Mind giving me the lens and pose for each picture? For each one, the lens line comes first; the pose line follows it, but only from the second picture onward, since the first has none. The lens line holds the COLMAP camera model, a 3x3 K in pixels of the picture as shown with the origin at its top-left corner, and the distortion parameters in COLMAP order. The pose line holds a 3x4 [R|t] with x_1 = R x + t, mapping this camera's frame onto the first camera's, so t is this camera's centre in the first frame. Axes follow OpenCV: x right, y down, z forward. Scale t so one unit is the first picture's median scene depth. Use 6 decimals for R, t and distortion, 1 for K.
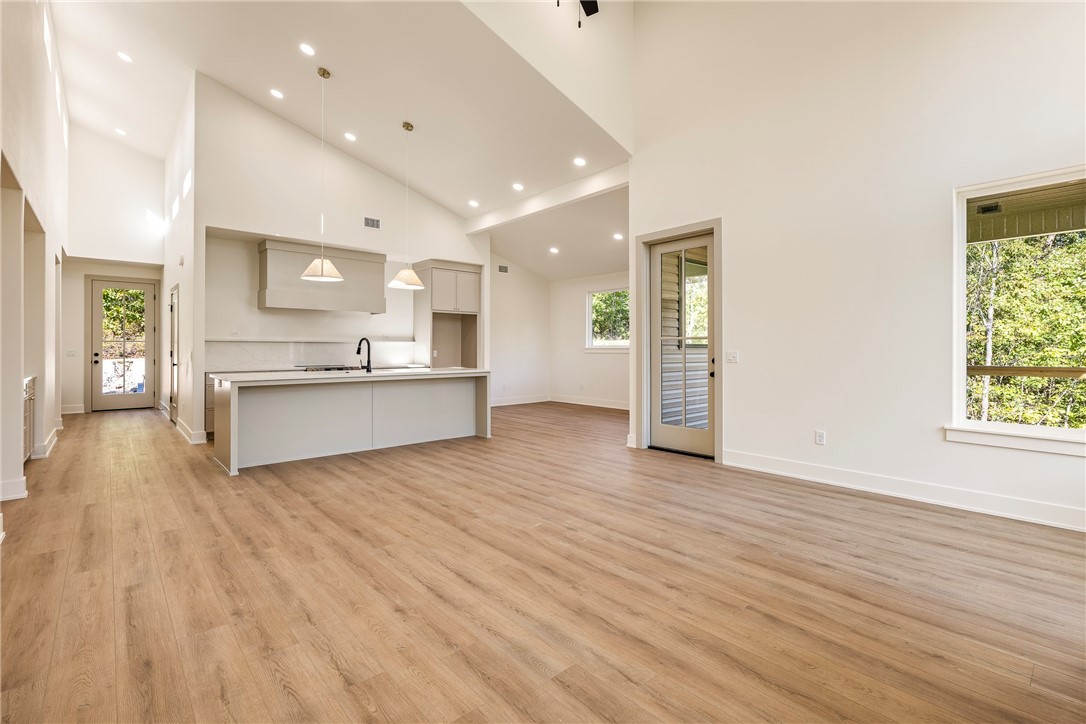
lens RADIAL K [[490.9, 0, 546.0], [0, 490.9, 347.3], [0, 0, 1]] dist [-0.000186, 0.000183]
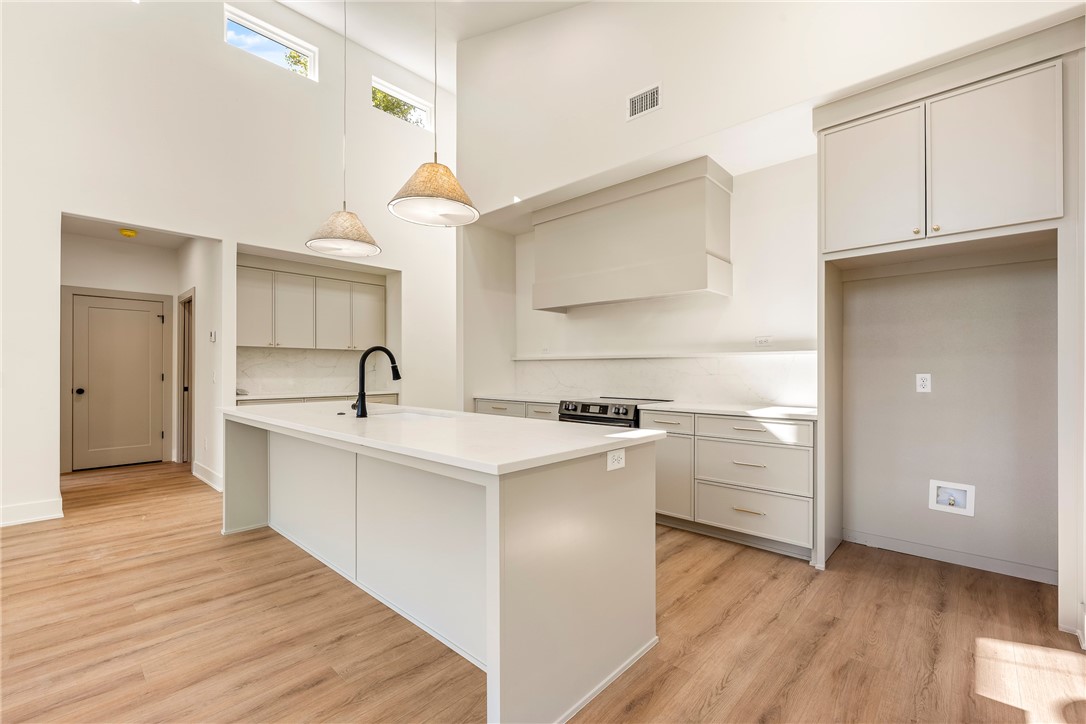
lens RADIAL K [[466.0, 0, 540.0], [0, 466.0, 366.4], [0, 0, 1]] dist [-0.002672, 0.000400]
pose [[0.085381, -0.009743, -0.996301, 0.189855], [0.003708, 0.999948, -0.009461, 0.009919], [0.996341, -0.002886, 0.085413, 2.013392]]
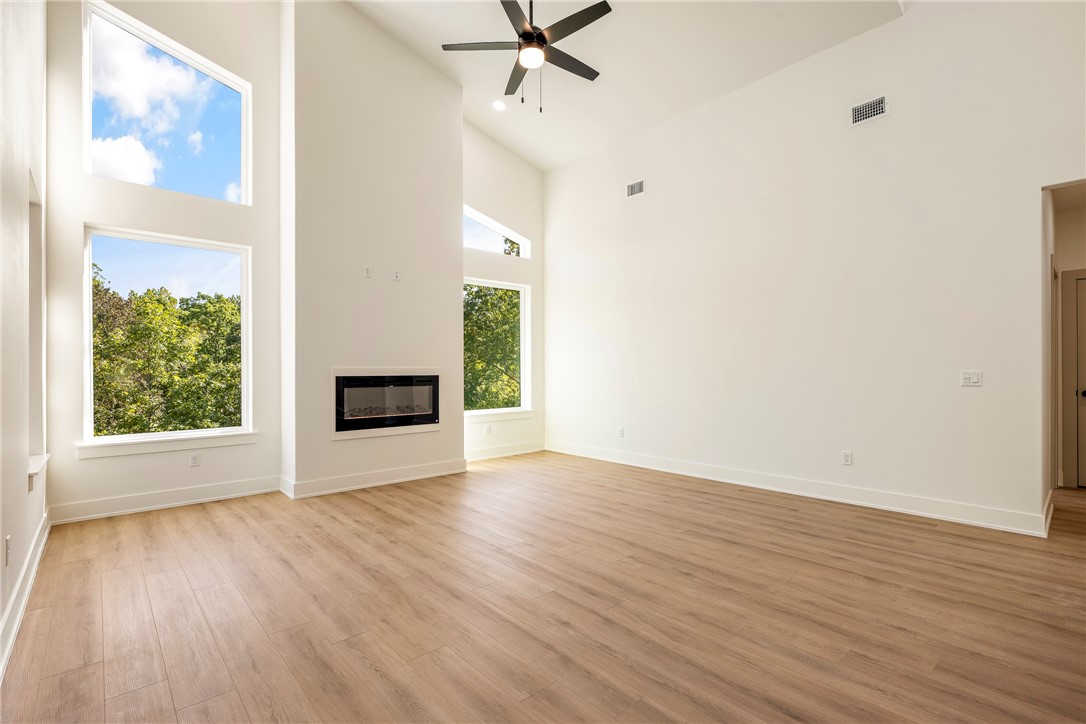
lens RADIAL K [[496.9, 0, 540.0], [0, 496.9, 368.0], [0, 0, 1]] dist [-0.000935, 0.000037]
pose [[-0.999994, 0.003139, -0.001105, 0.027499], [0.003150, 0.999947, -0.009822, 0.009577], [0.001074, -0.009825, -0.999951, 2.003290]]
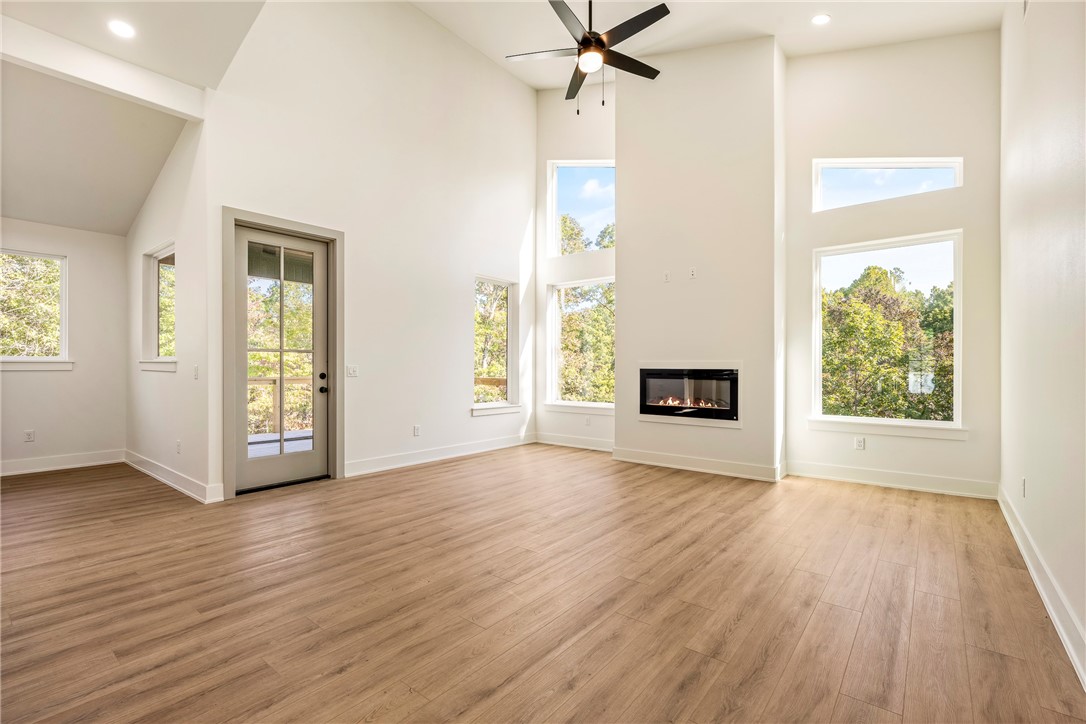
lens RADIAL K [[489.9, 0, 541.2], [0, 489.9, 366.7], [0, 0, 1]] dist [-0.001811, -0.000791]
pose [[-0.160905, -0.003462, 0.986964, -1.074269], [-0.005984, 0.999979, 0.002532, 0.007920], [-0.986952, -0.005499, -0.160923, 1.175540]]
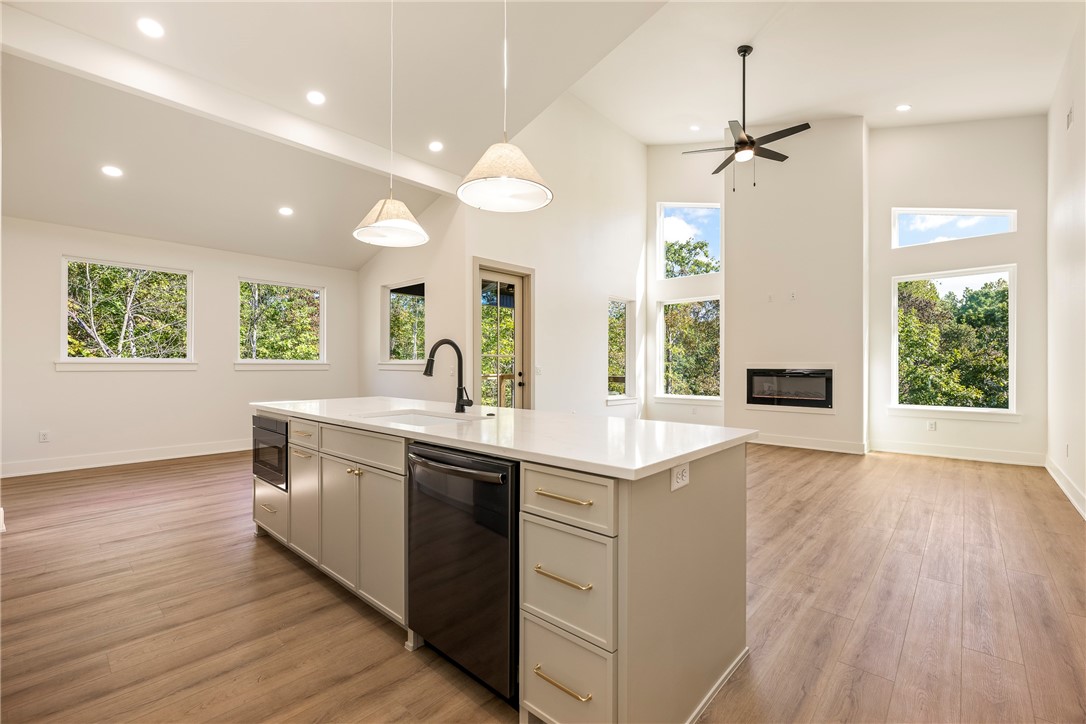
lens RADIAL K [[466.0, 0, 540.0], [0, 466.0, 366.4], [0, 0, 1]] dist [-0.002672, 0.000400]
pose [[-0.097459, -0.002501, 0.995236, -1.455593], [-0.005871, 0.999981, 0.001938, 0.007715], [-0.995222, -0.005654, -0.097472, 1.715342]]
